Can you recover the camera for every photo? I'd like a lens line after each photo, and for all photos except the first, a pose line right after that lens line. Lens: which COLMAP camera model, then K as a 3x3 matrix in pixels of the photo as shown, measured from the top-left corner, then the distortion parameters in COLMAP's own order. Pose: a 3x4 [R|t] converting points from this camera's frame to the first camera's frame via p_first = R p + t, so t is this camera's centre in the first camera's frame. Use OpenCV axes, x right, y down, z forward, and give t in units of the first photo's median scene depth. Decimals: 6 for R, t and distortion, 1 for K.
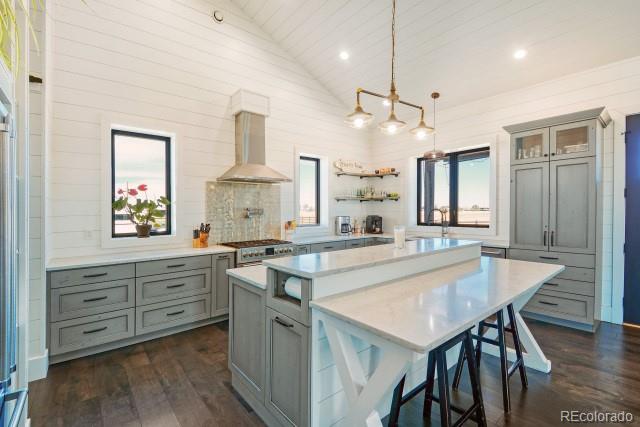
lens RADIAL K [[287.4, 0, 340.4], [0, 287.4, 214.7], [0, 0, 1]] dist [0.005897, 0.000341]
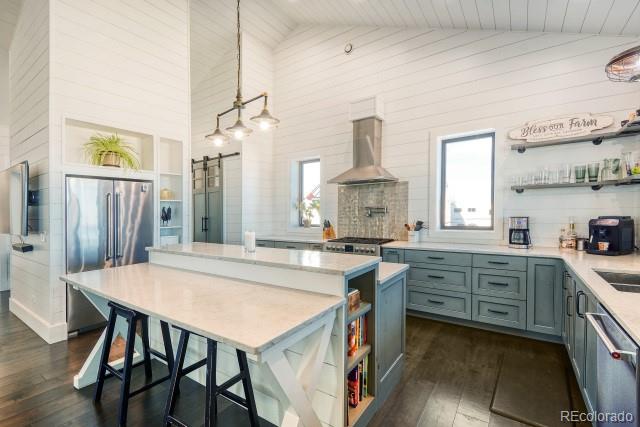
lens RADIAL K [[287.4, 0, 318.1], [0, 287.4, 213.1], [0, 0, 1]] dist [0.005897, 0.000341]
pose [[0.214114, 0.010572, -0.976752, 0.625769], [0.004874, 0.999917, 0.011891, -0.012906], [0.976797, -0.007307, 0.214044, 0.523744]]
